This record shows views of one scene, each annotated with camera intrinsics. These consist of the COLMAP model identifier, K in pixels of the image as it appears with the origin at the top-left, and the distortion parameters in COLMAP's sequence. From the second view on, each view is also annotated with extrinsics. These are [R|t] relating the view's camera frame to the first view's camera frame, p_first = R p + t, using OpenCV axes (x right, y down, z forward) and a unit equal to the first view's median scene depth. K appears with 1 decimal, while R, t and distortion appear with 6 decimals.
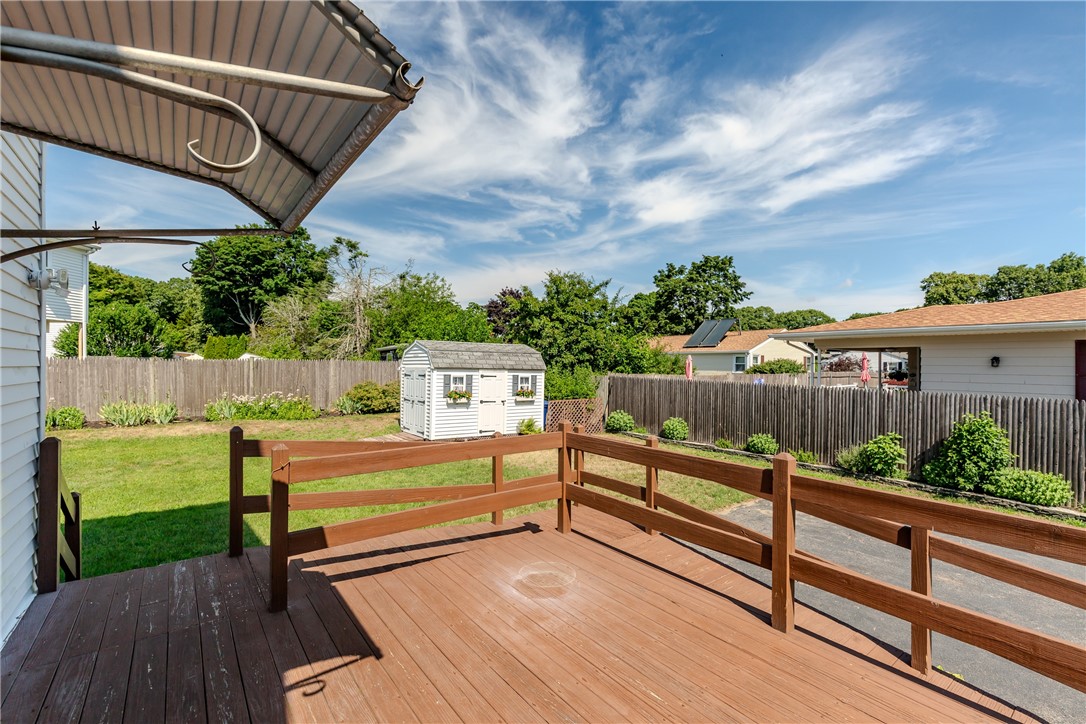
lens RADIAL K [[480.3, 0, 543.0], [0, 480.3, 362.0], [0, 0, 1]] dist [0.000525, -0.000087]
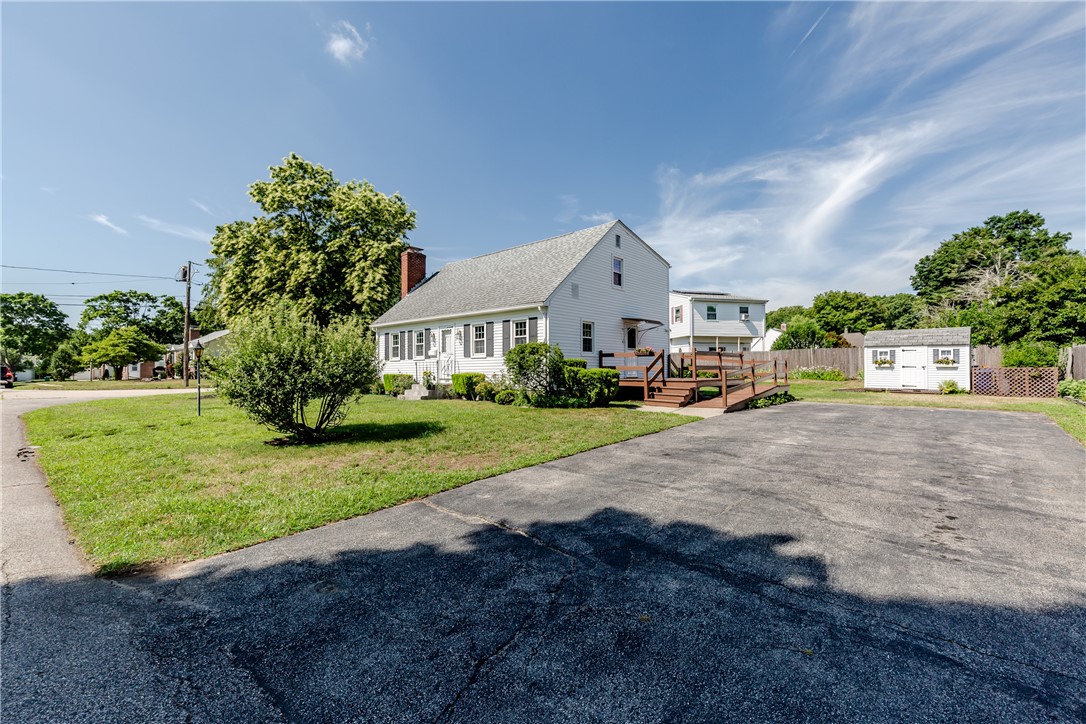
lens RADIAL K [[480.3, 0, 543.0], [0, 480.3, 362.0], [0, 0, 1]] dist [0.000525, -0.000087]
pose [[0.149277, -0.028481, -0.988385, 0.859535], [0.010891, 0.999572, -0.027158, 0.066677], [0.988735, -0.006711, 0.149524, -0.275791]]
